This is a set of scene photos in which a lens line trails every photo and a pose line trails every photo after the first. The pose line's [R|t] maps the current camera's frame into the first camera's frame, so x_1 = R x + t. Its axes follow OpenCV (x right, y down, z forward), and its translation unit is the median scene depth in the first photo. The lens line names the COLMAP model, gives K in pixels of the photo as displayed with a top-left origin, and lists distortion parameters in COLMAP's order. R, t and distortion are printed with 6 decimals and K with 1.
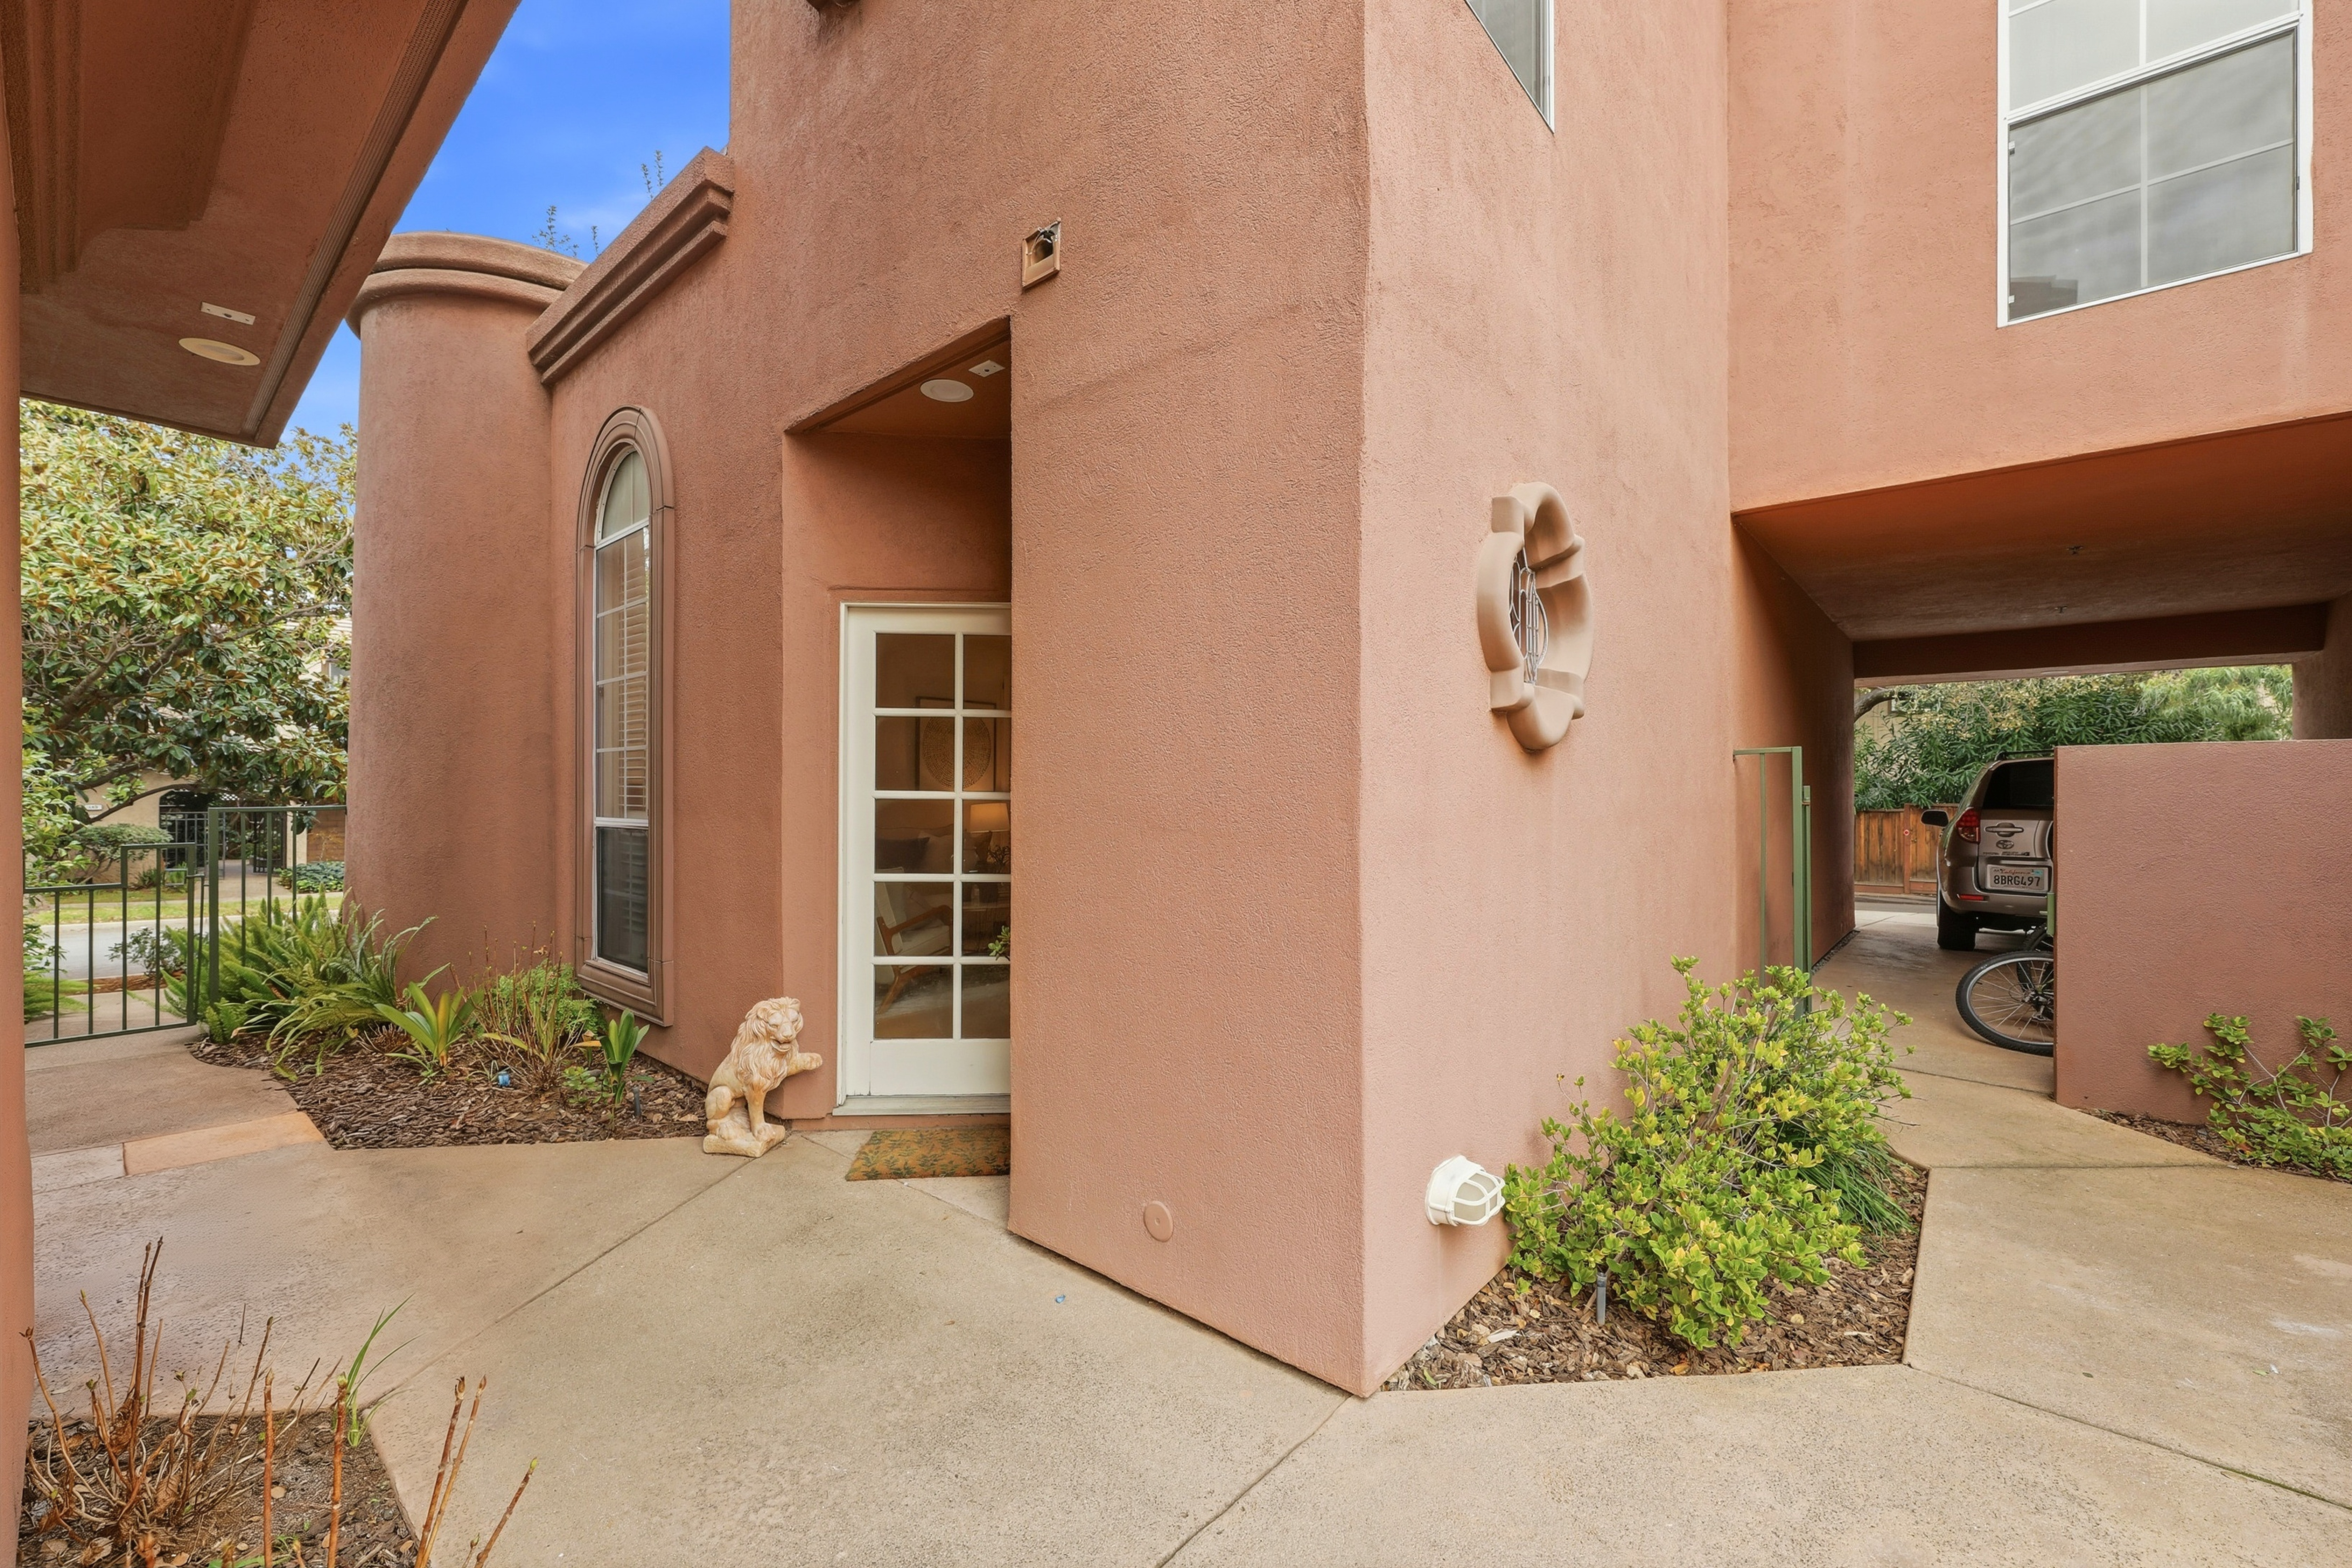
lens RADIAL K [[950.4, 0, 1174.2], [0, 950.4, 783.9], [0, 0, 1]] dist [-0.001177, -0.000657]
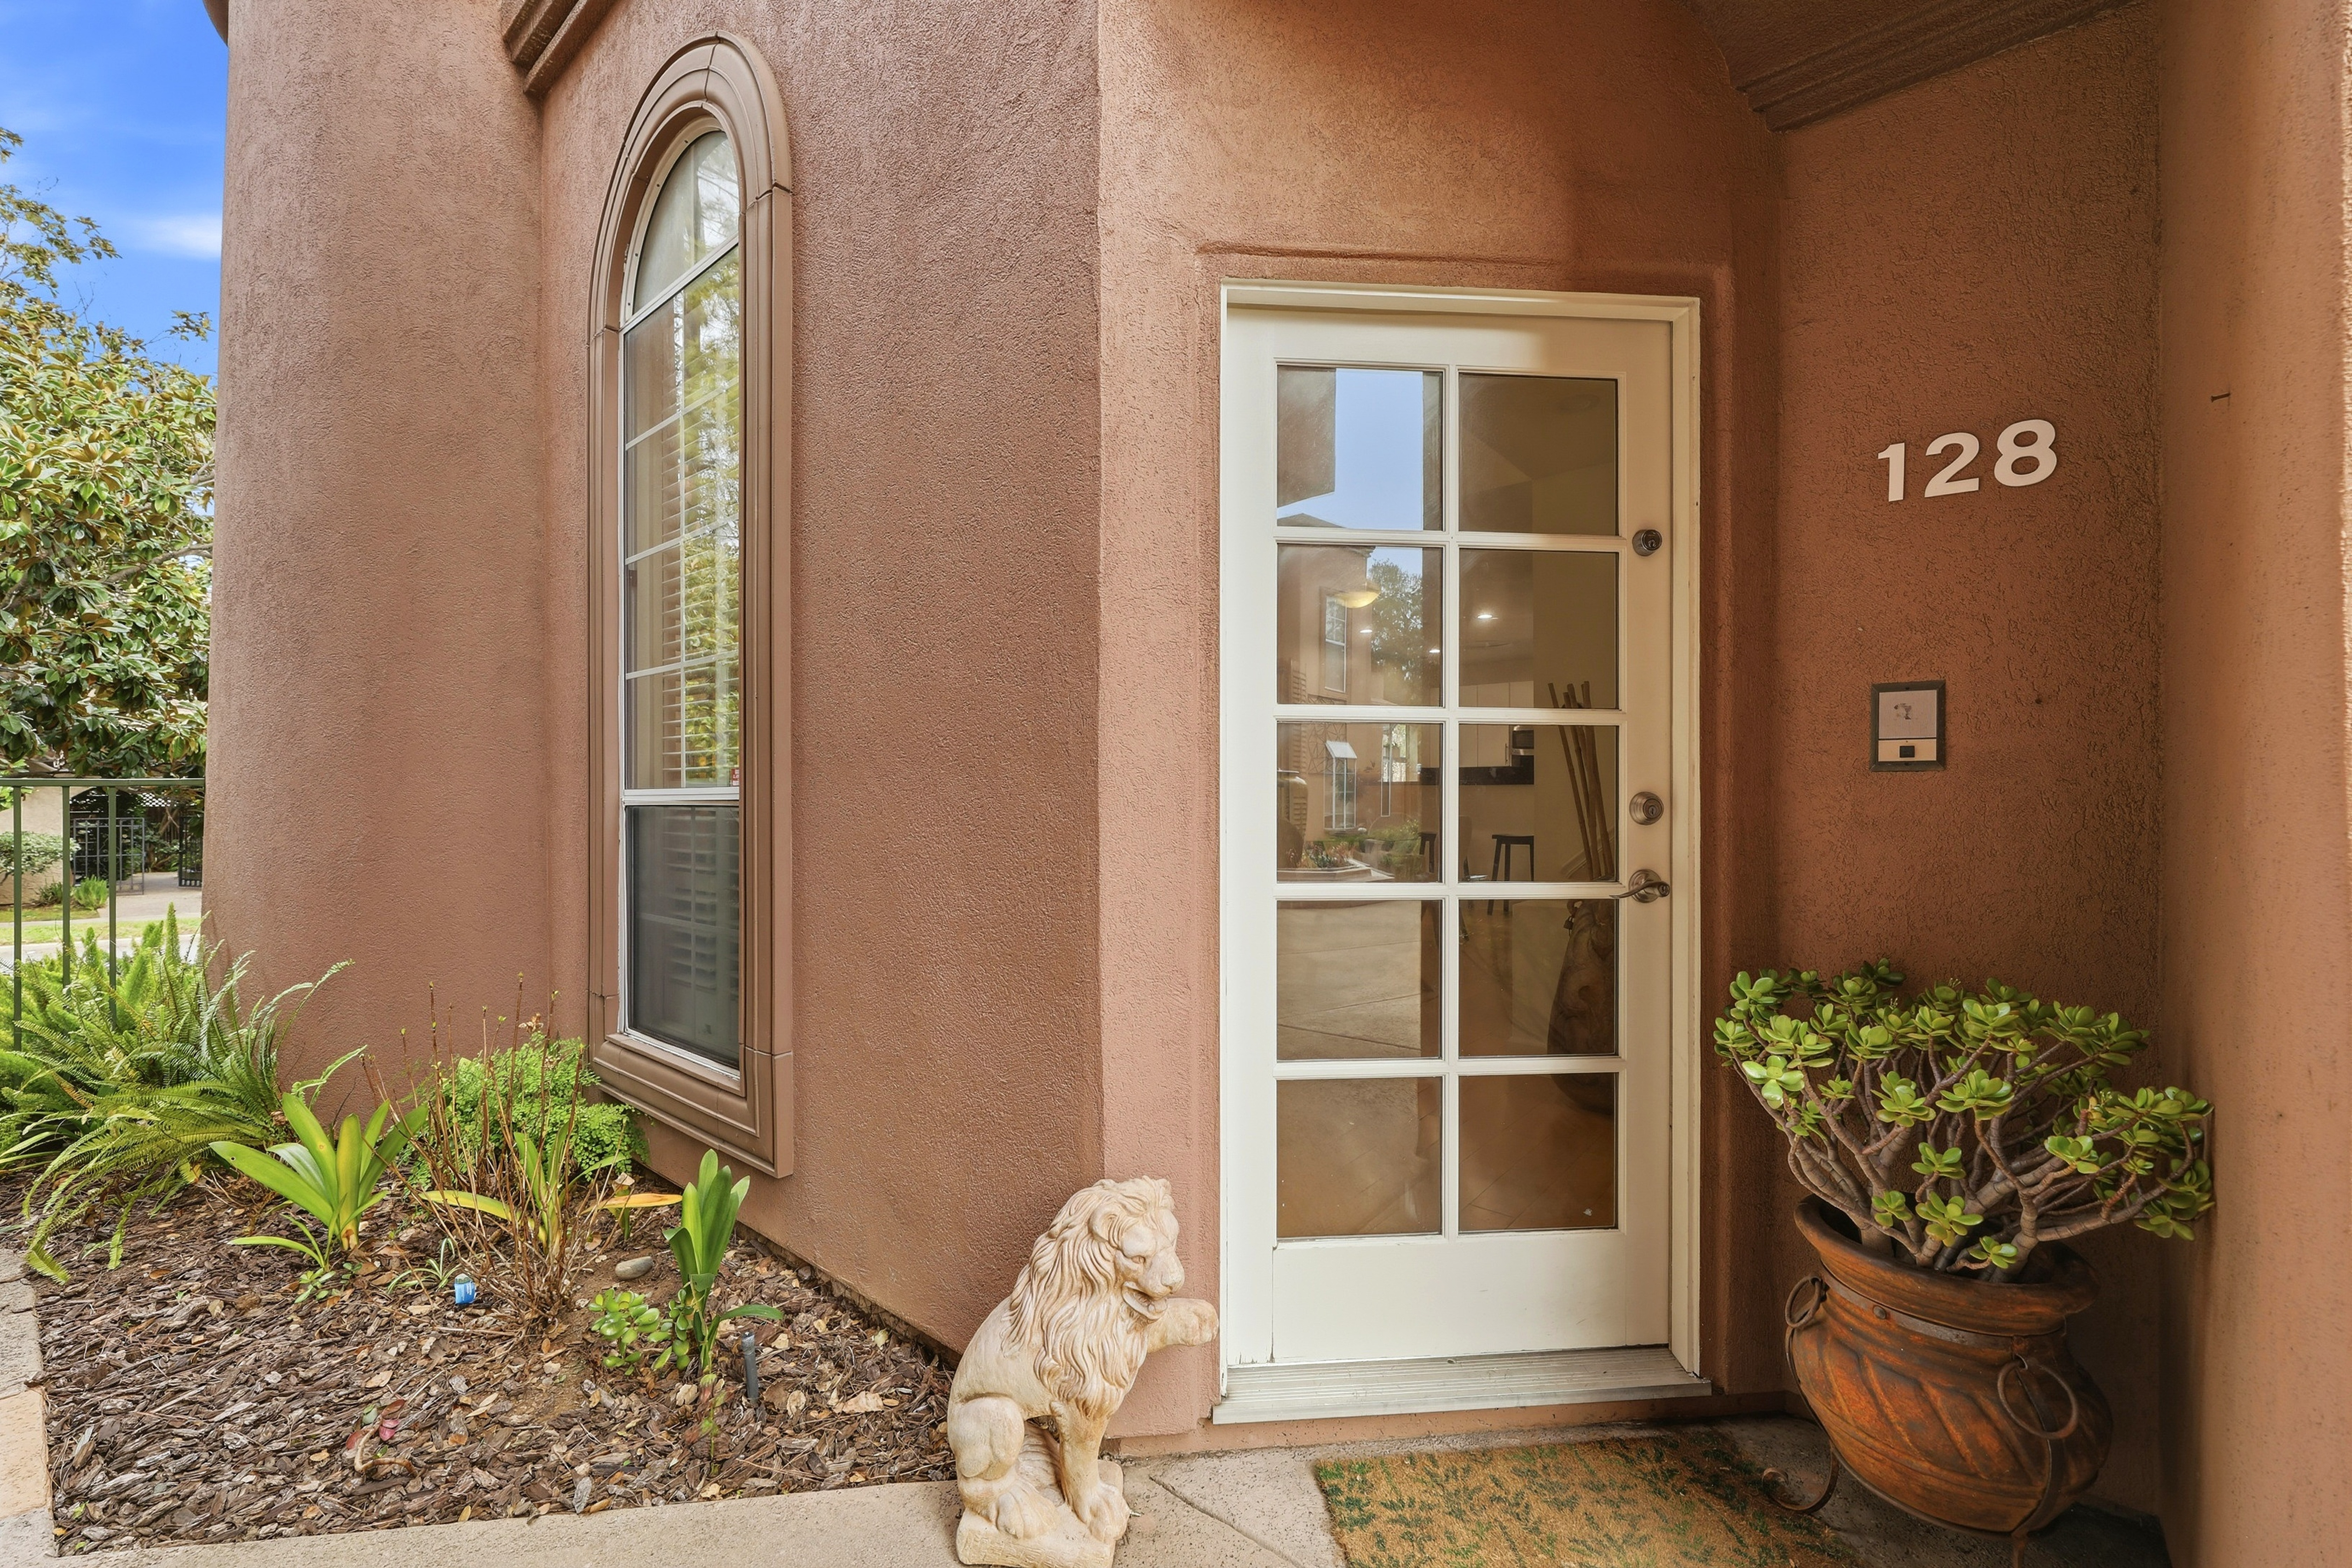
lens RADIAL K [[950.4, 0, 1178.6], [0, 950.4, 789.0], [0, 0, 1]] dist [-0.001177, -0.000657]
pose [[0.999604, -0.004346, 0.027806, -0.270951], [0.004393, 0.999989, -0.001631, 0.035061], [-0.027798, 0.001753, 0.999612, 0.386526]]
